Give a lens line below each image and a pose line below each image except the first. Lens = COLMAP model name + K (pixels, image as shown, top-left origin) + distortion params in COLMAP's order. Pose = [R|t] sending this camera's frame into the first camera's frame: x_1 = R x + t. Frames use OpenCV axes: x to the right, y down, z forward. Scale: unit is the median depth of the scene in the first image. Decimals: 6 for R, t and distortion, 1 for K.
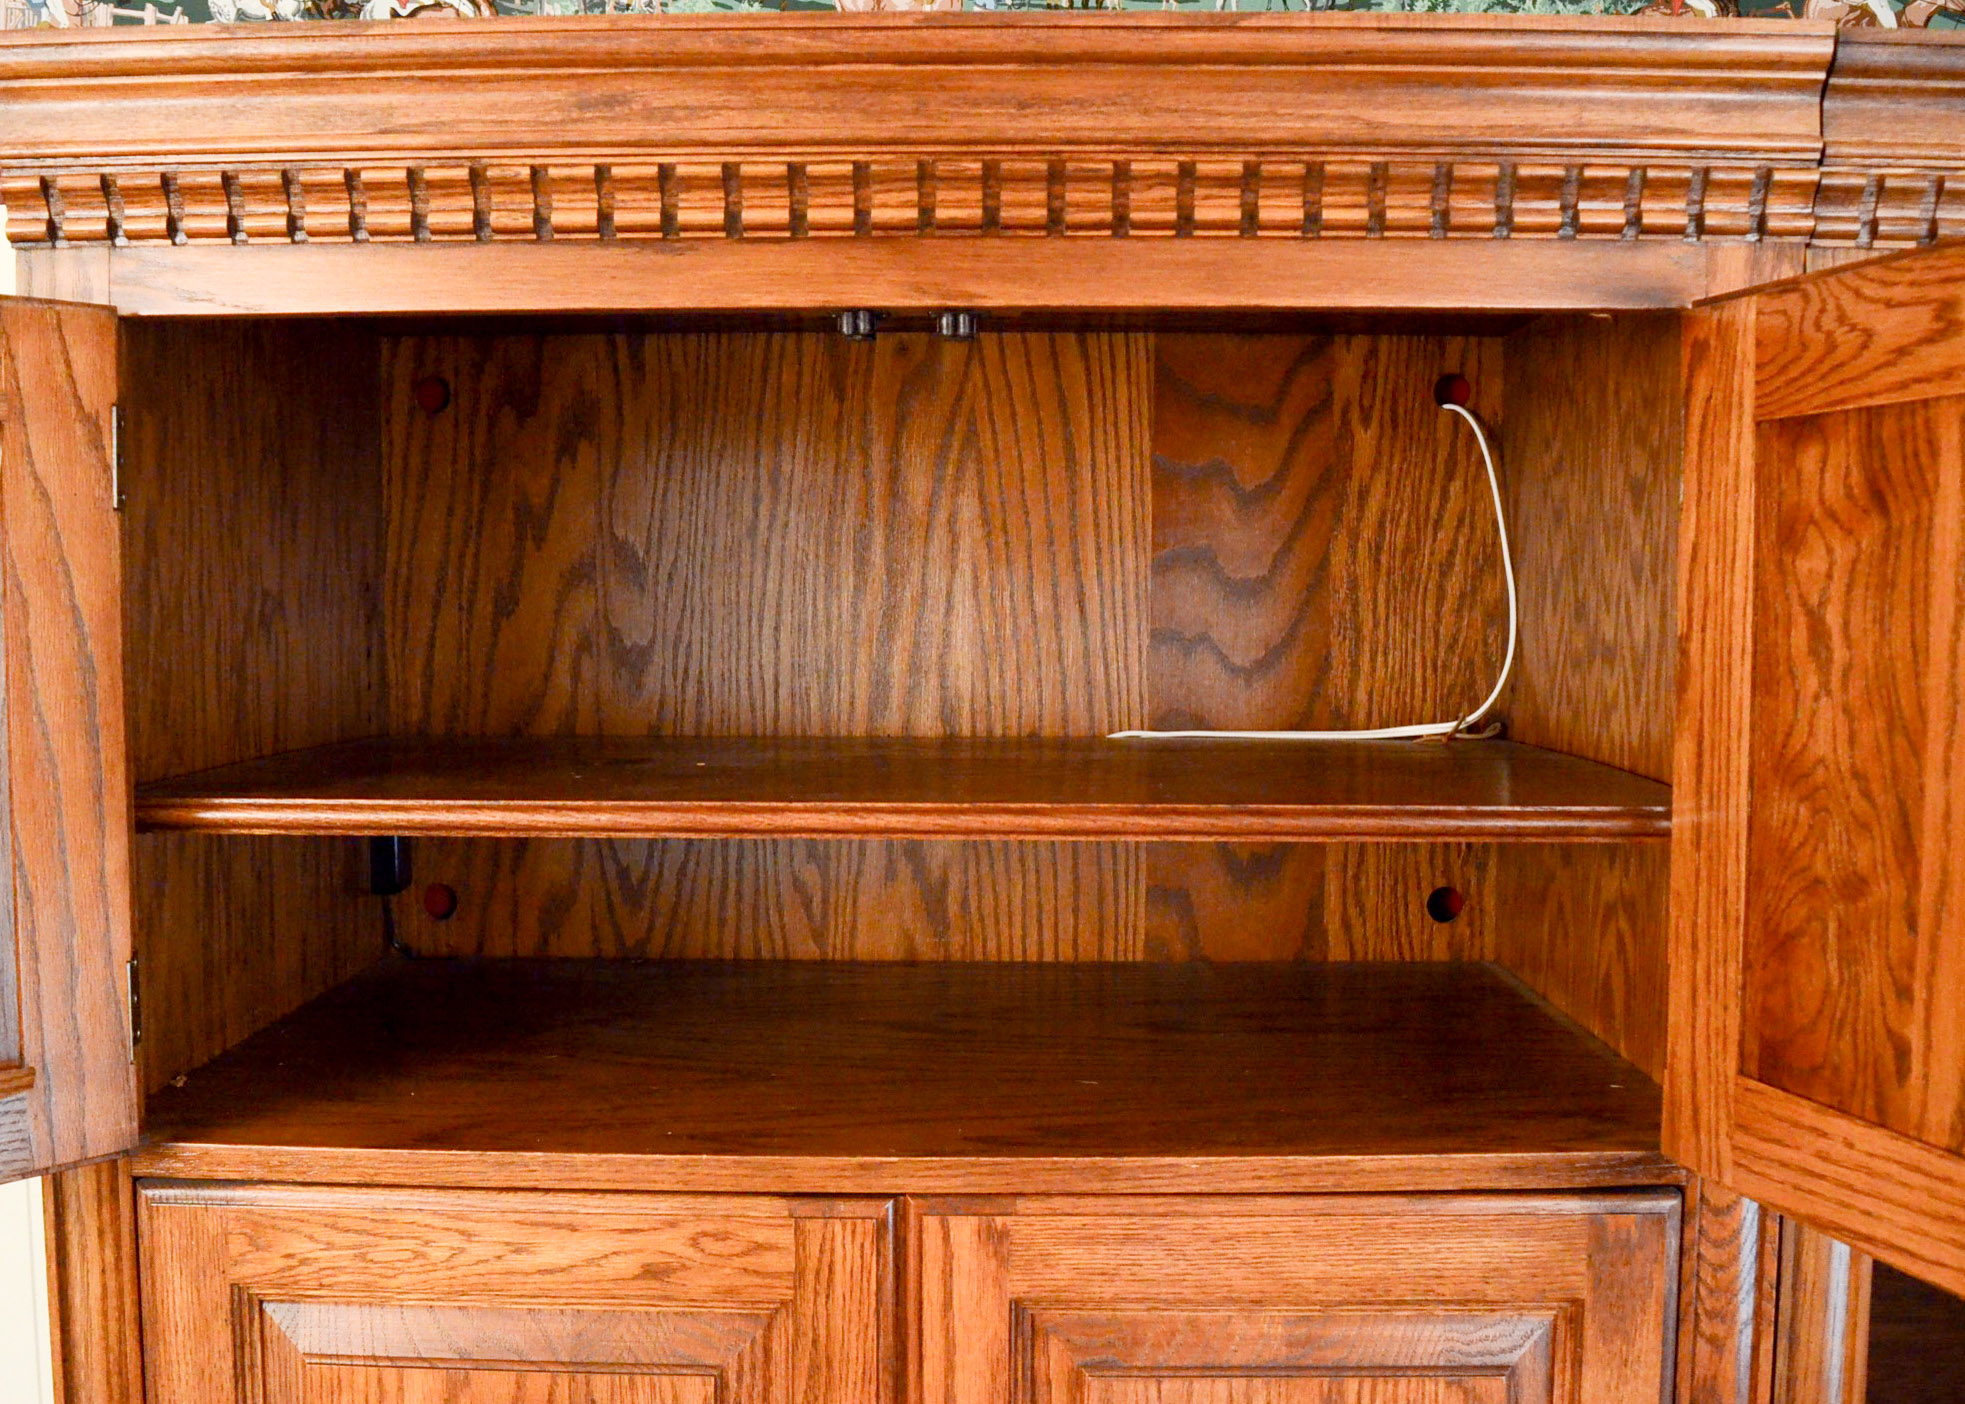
lens RADIAL K [[1850.9, 0, 983.7], [0, 1850.9, 687.7], [0, 0, 1]] dist [-0.085737, 0.000000]
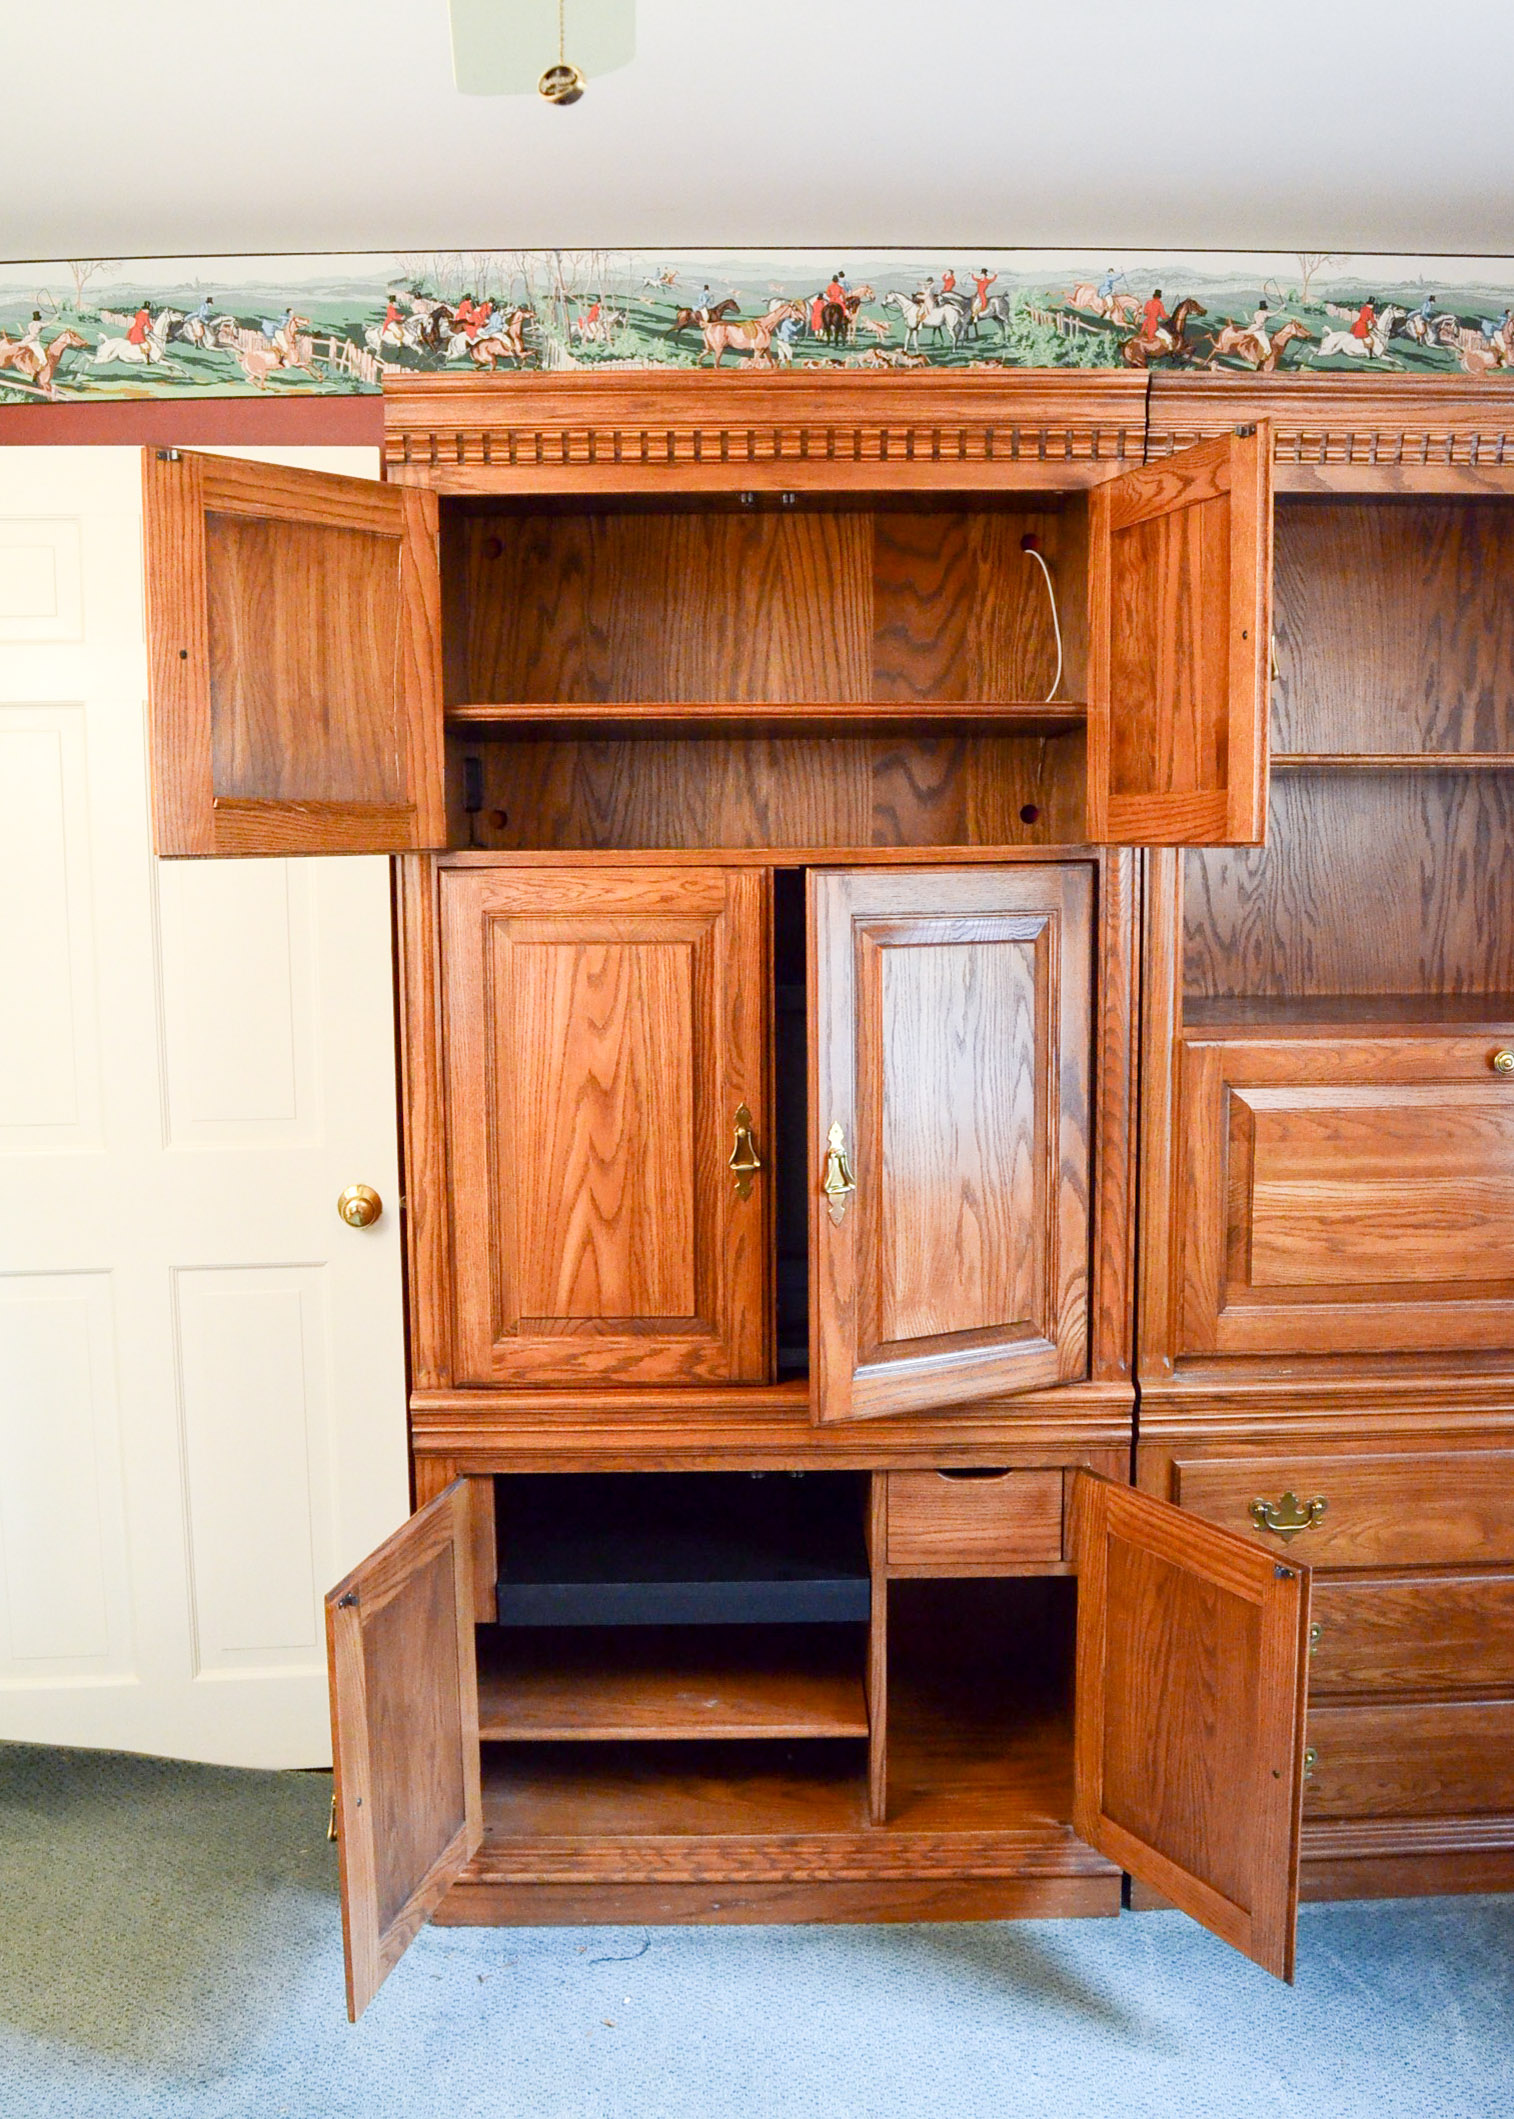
lens RADIAL K [[1996.0, 0, 753.3], [0, 1996.0, 1065.6], [0, 0, 1]] dist [-0.085737, 0.000000]
pose [[0.999651, -0.012307, 0.023375, -0.130129], [0.011113, 0.998660, 0.050554, 0.406512], [-0.023966, -0.050276, 0.998448, -1.599370]]
